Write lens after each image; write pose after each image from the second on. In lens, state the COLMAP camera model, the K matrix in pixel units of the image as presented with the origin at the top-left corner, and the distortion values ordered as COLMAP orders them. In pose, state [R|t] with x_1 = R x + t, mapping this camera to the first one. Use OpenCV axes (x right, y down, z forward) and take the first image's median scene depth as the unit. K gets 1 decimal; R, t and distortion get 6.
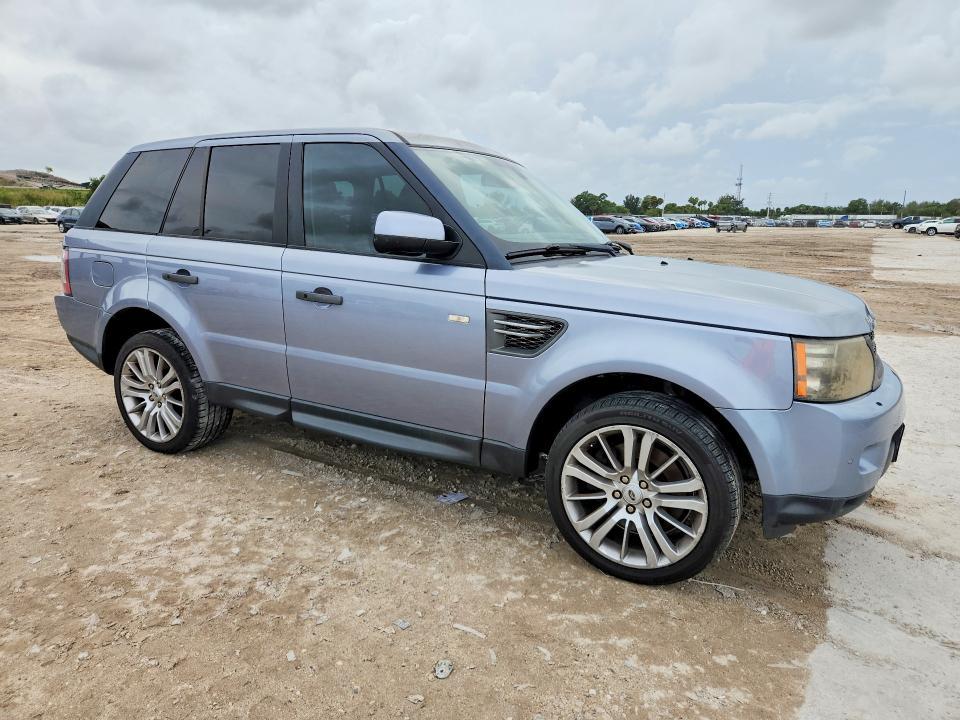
lens RADIAL K [[719.2, 0, 480.0], [0, 719.2, 360.0], [0, 0, 1]] dist [0.084141, -0.060852]
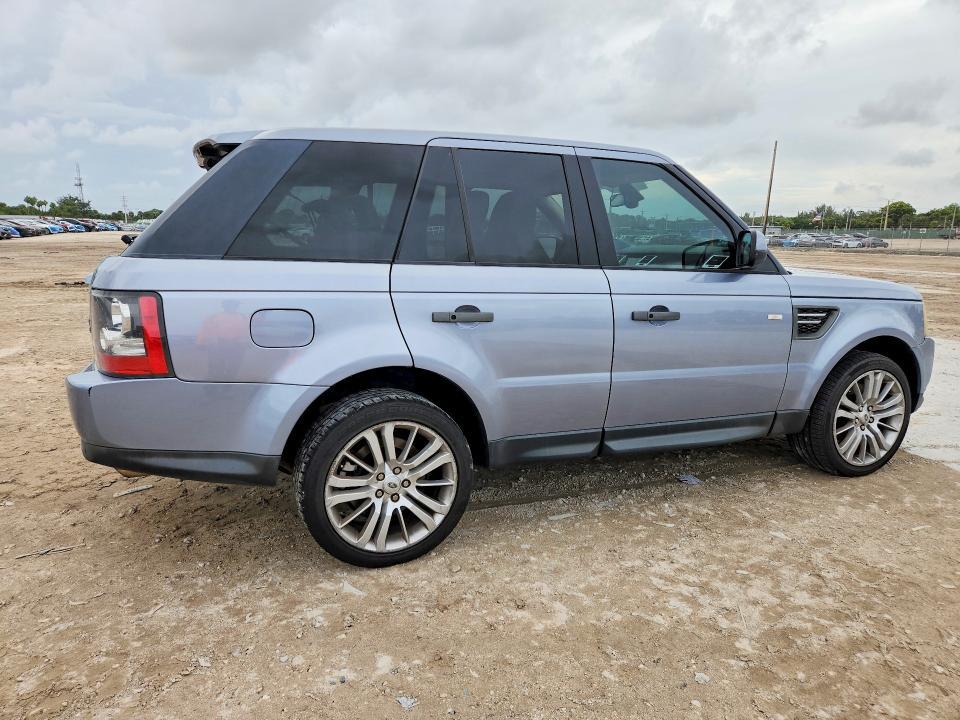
lens RADIAL K [[708.3, 0, 480.9], [0, 708.3, 352.5], [0, 0, 1]] dist [0.093338, -0.098581]
pose [[0.552395, -0.146036, 0.820691, -0.986313], [0.154474, 0.985415, 0.071373, -0.121262], [-0.819145, 0.087349, 0.566897, 0.542606]]
